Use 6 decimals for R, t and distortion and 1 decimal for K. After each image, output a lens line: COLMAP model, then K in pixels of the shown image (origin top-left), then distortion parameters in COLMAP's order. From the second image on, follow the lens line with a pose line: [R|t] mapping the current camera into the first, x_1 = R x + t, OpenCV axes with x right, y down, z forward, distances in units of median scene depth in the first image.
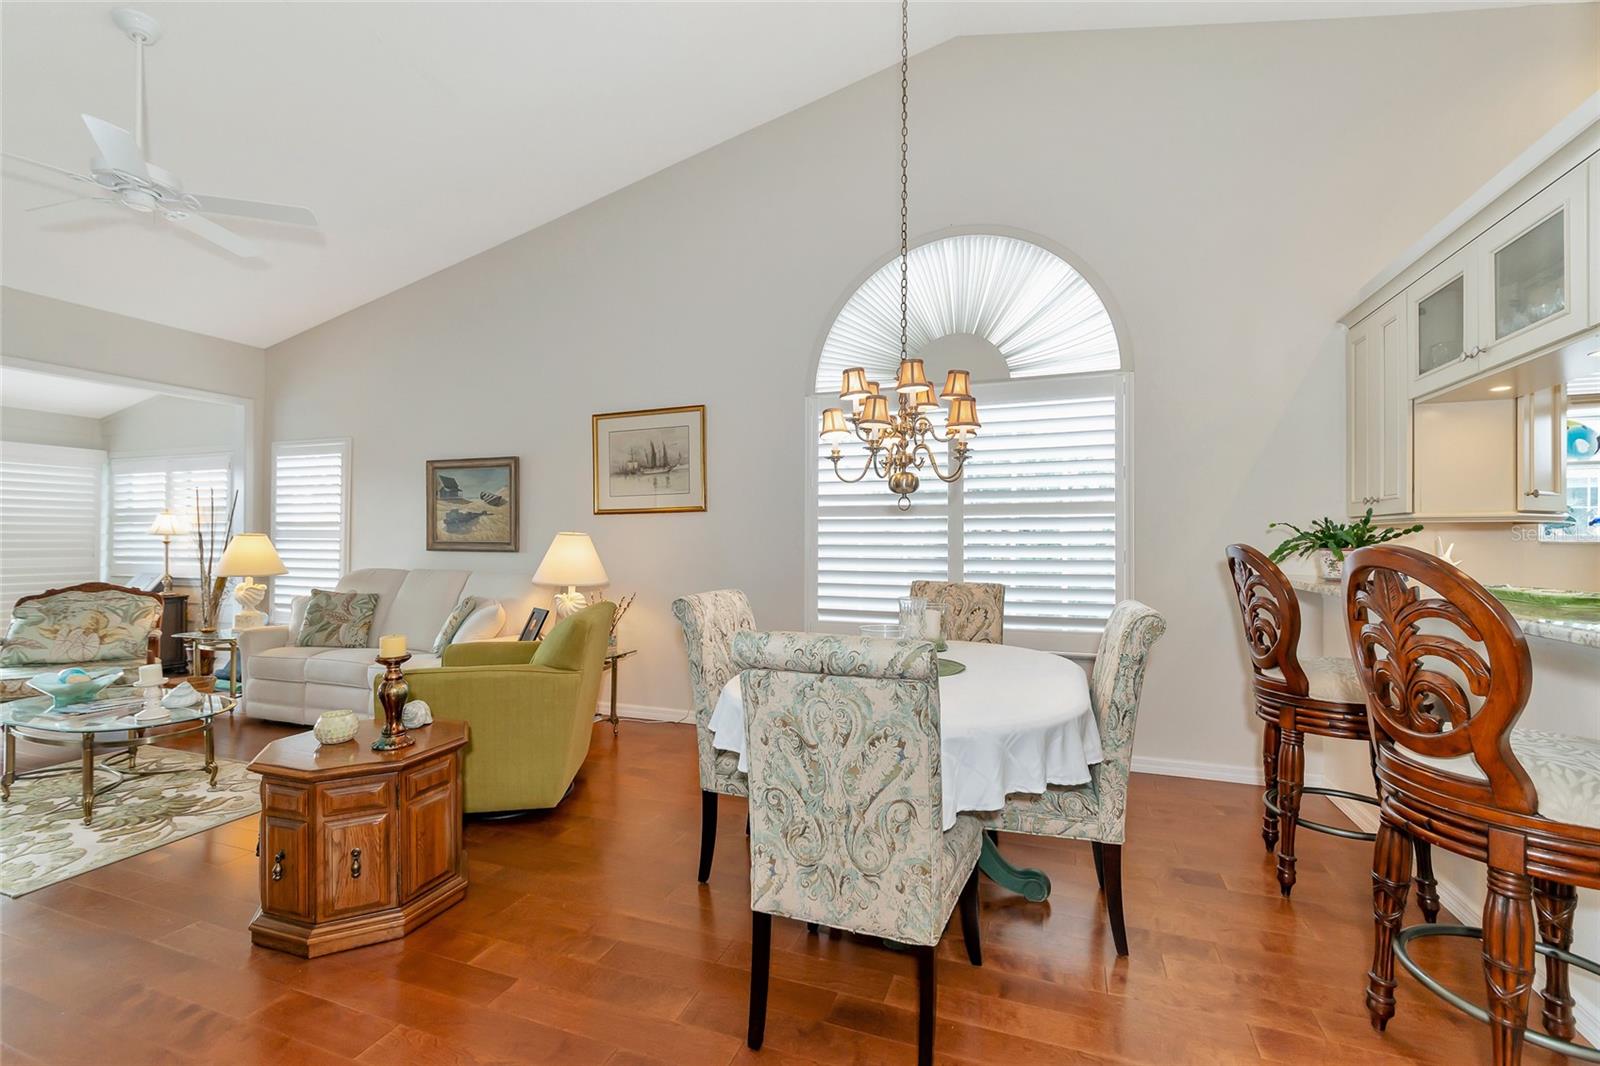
lens RADIAL K [[671.8, 0, 797.6], [0, 671.8, 537.3], [0, 0, 1]] dist [-0.002376, 0.003853]
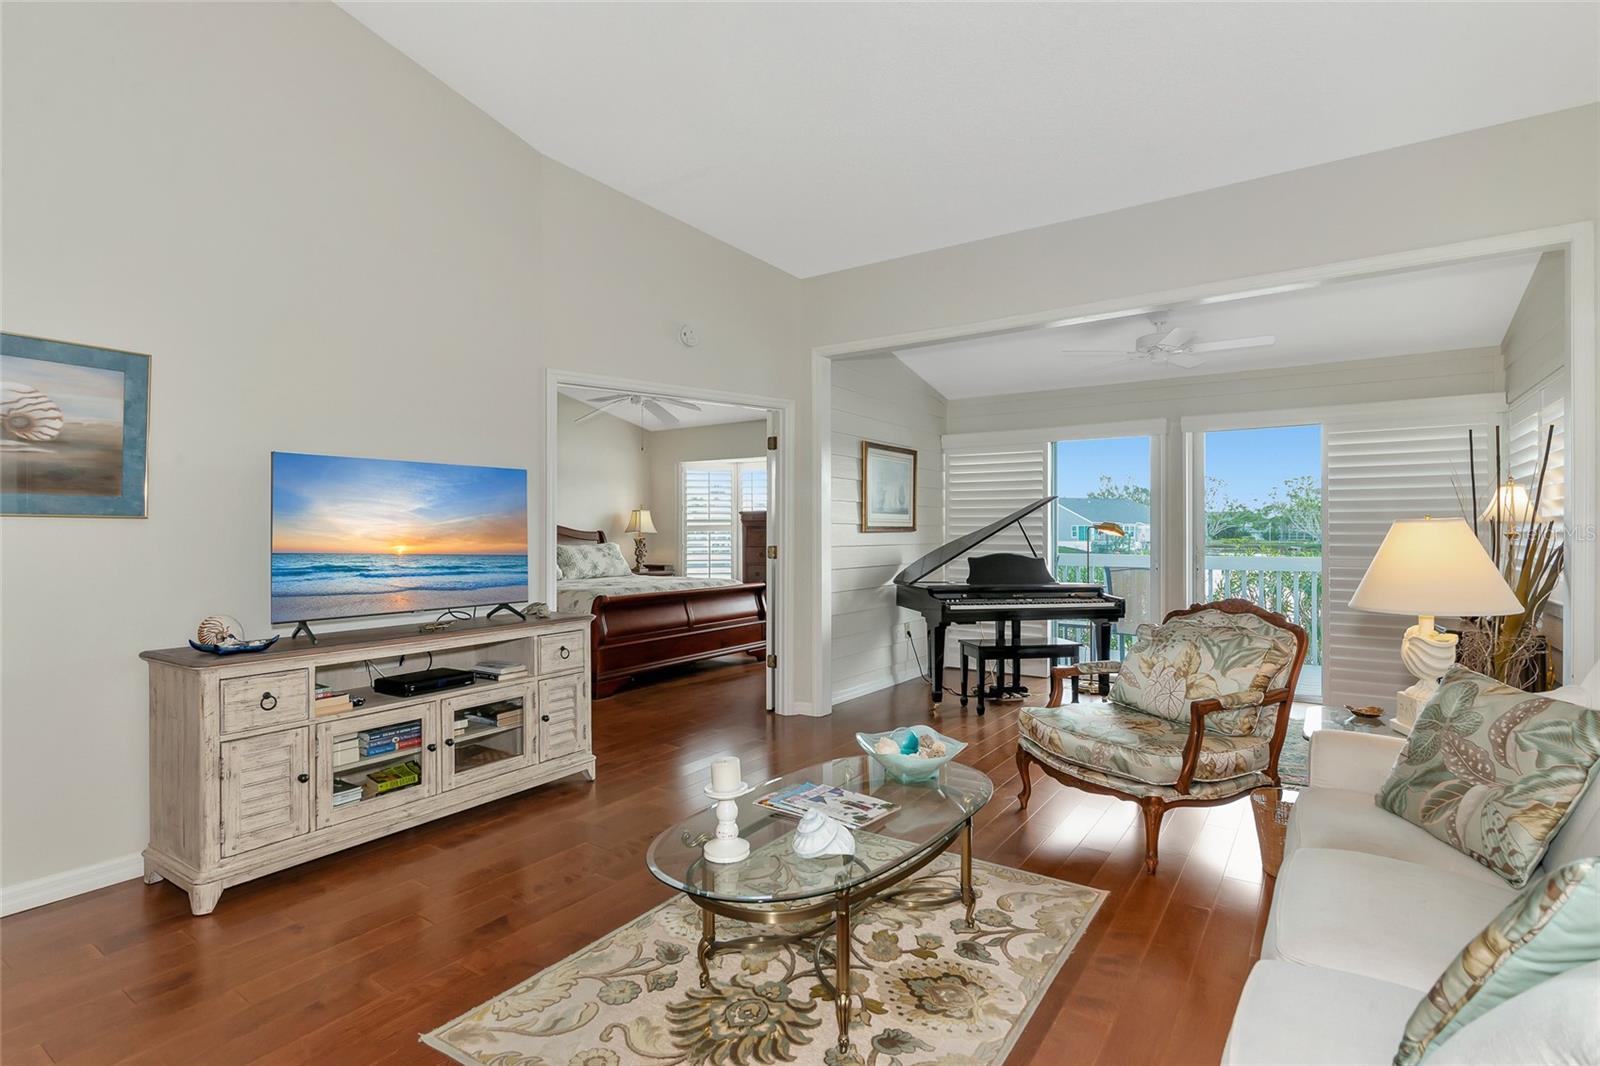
lens RADIAL K [[780.9, 0, 810.9], [0, 780.9, 535.0], [0, 0, 1]] dist [-0.001115, 0.000061]
pose [[-0.236655, 0.002181, -0.971591, -0.227516], [0.006996, 0.999975, 0.000541, 0.003331], [0.971569, -0.006669, -0.236664, 0.782577]]
